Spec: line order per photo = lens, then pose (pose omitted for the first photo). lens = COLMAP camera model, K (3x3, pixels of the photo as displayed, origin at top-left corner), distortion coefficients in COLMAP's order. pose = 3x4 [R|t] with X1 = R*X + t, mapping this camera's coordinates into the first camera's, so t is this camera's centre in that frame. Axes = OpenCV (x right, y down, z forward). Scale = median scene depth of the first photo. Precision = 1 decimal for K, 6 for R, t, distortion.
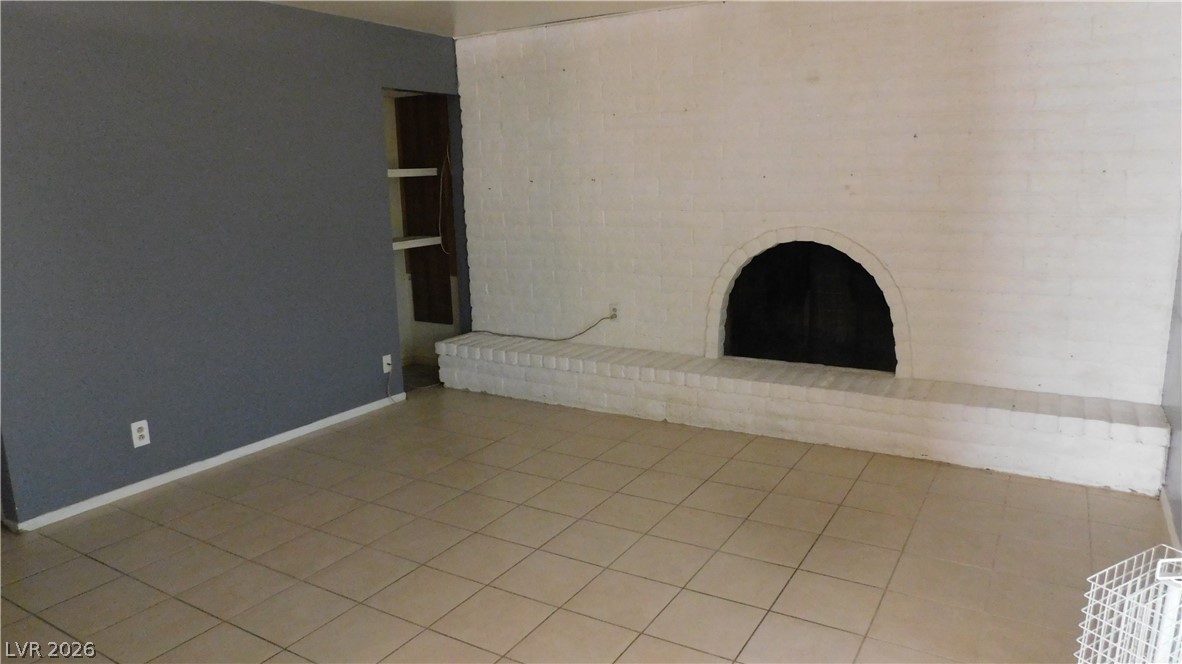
lens RADIAL K [[778.1, 0, 594.8], [0, 778.1, 330.7], [0, 0, 1]] dist [-0.074710, 0.058661]
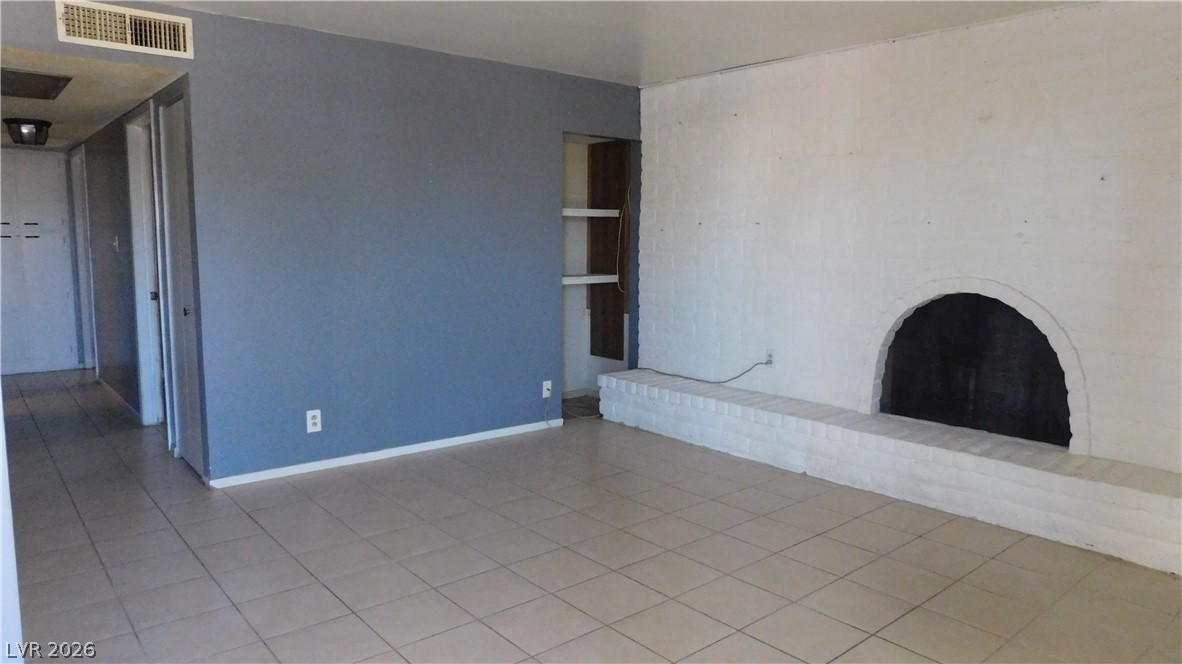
lens RADIAL K [[778.1, 0, 594.8], [0, 778.1, 330.7], [0, 0, 1]] dist [-0.074710, 0.058661]
pose [[0.948442, 0.071040, -0.308887, 0.124700], [-0.094018, 0.993753, -0.060131, 0.022936], [0.302686, 0.086072, 0.949196, 0.007934]]
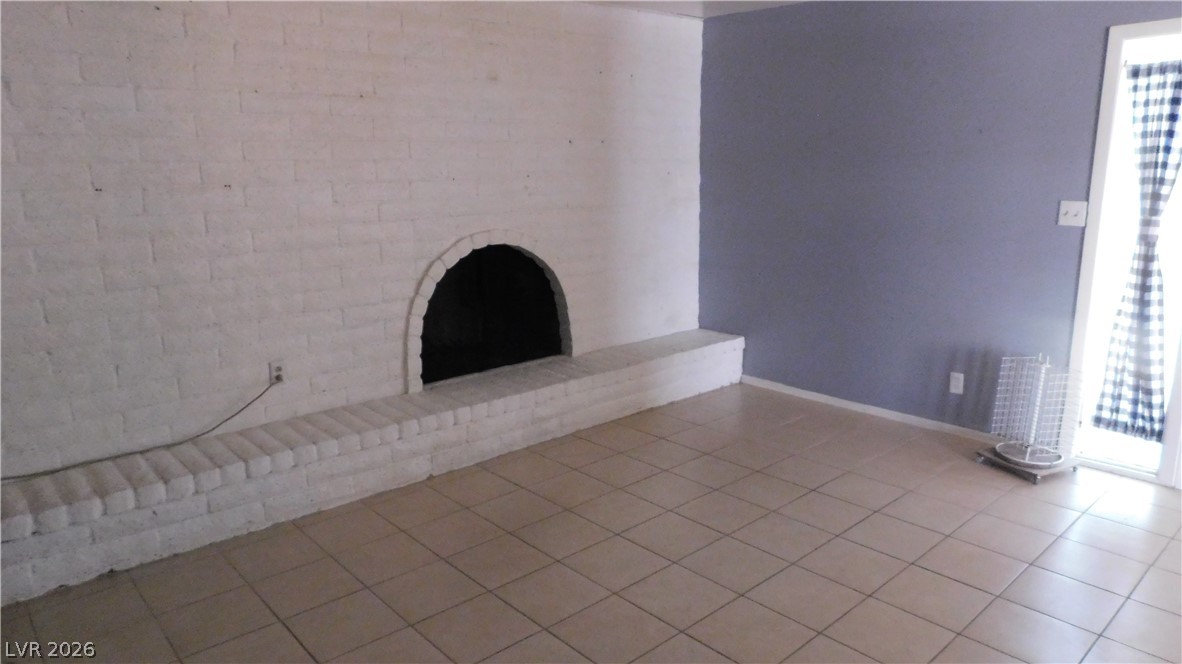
lens RADIAL K [[778.1, 0, 594.8], [0, 778.1, 330.7], [0, 0, 1]] dist [-0.074710, 0.058661]
pose [[0.287403, -0.182410, 0.940280, -0.590851], [0.188817, 0.973224, 0.131087, -0.106859], [-0.939014, 0.139866, 0.314150, 0.548996]]
